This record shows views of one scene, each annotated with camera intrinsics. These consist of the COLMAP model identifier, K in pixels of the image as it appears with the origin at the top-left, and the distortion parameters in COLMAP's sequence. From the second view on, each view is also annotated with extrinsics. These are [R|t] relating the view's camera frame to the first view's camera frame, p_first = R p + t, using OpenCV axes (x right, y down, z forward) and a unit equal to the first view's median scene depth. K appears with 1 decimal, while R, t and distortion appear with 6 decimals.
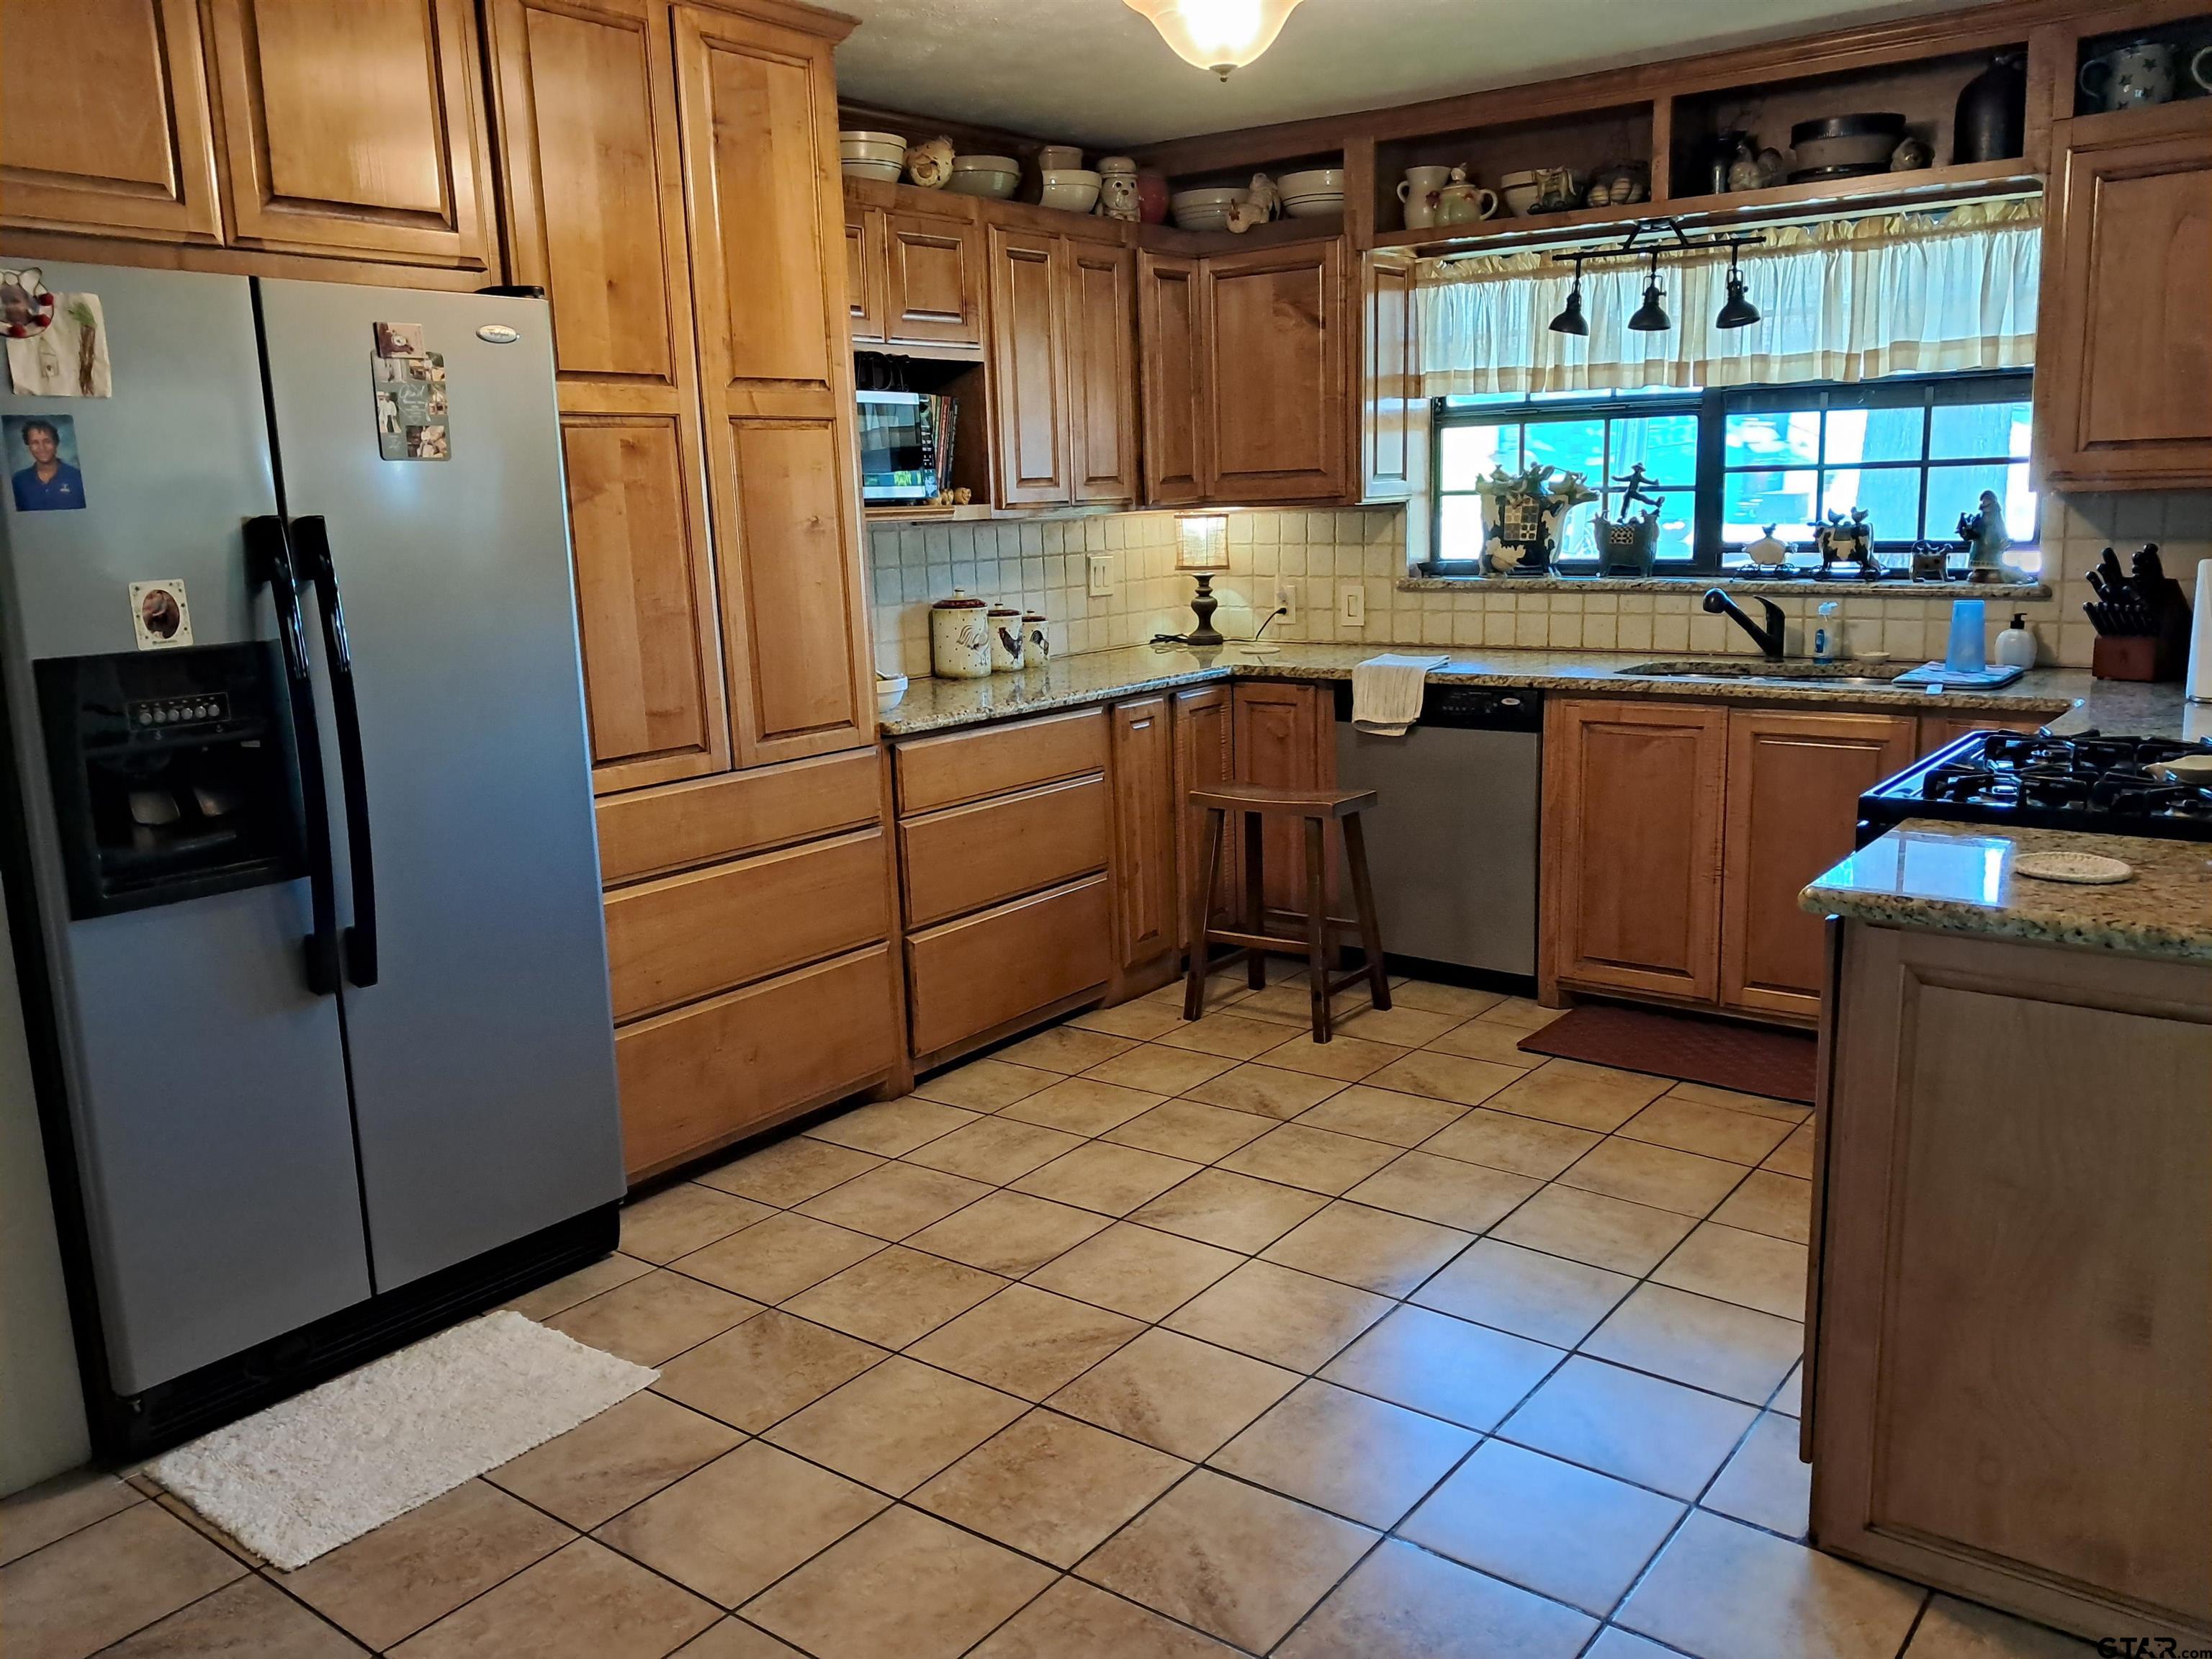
lens RADIAL K [[1724.8, 0, 1106.0], [0, 1724.8, 829.5], [0, 0, 1]] dist [-0.004294, -0.013457]
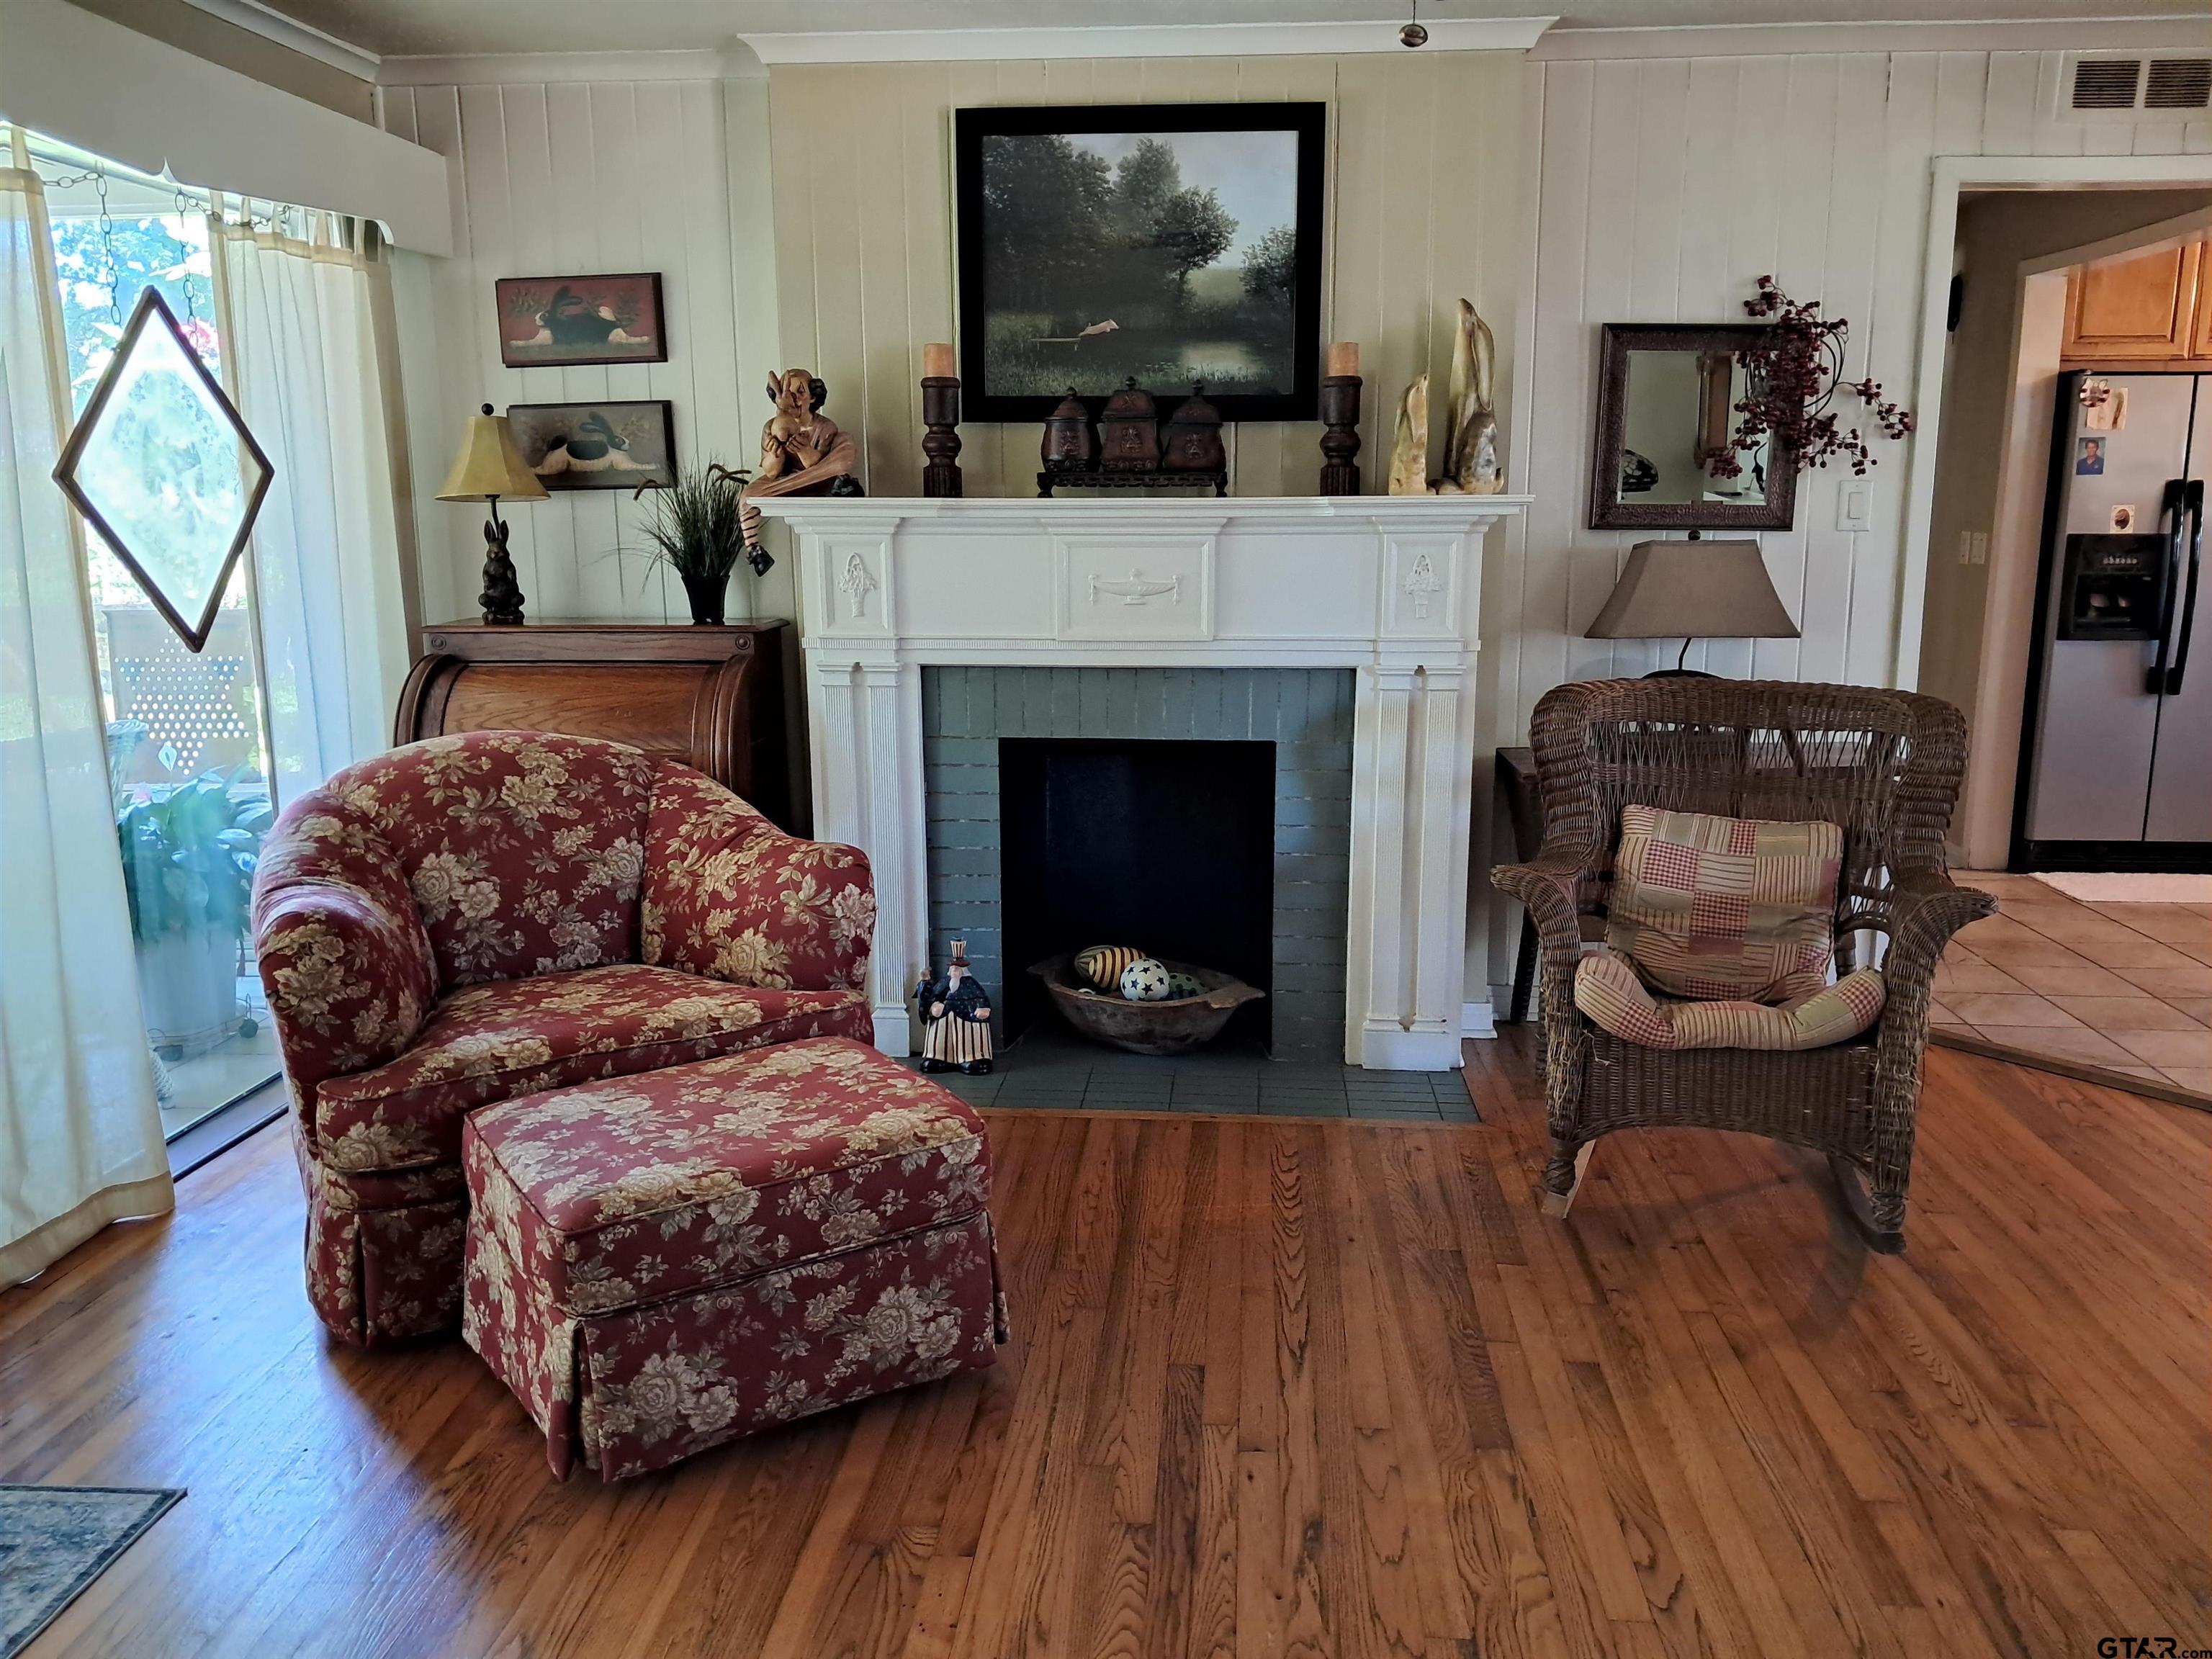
lens RADIAL K [[1724.8, 0, 1106.0], [0, 1724.8, 829.5], [0, 0, 1]] dist [-0.004294, -0.013457]
pose [[0.553639, 0.190995, -0.810558, 0.675810], [-0.172007, 0.978582, 0.113100, 0.264561], [0.814799, 0.076805, 0.574634, -1.464785]]
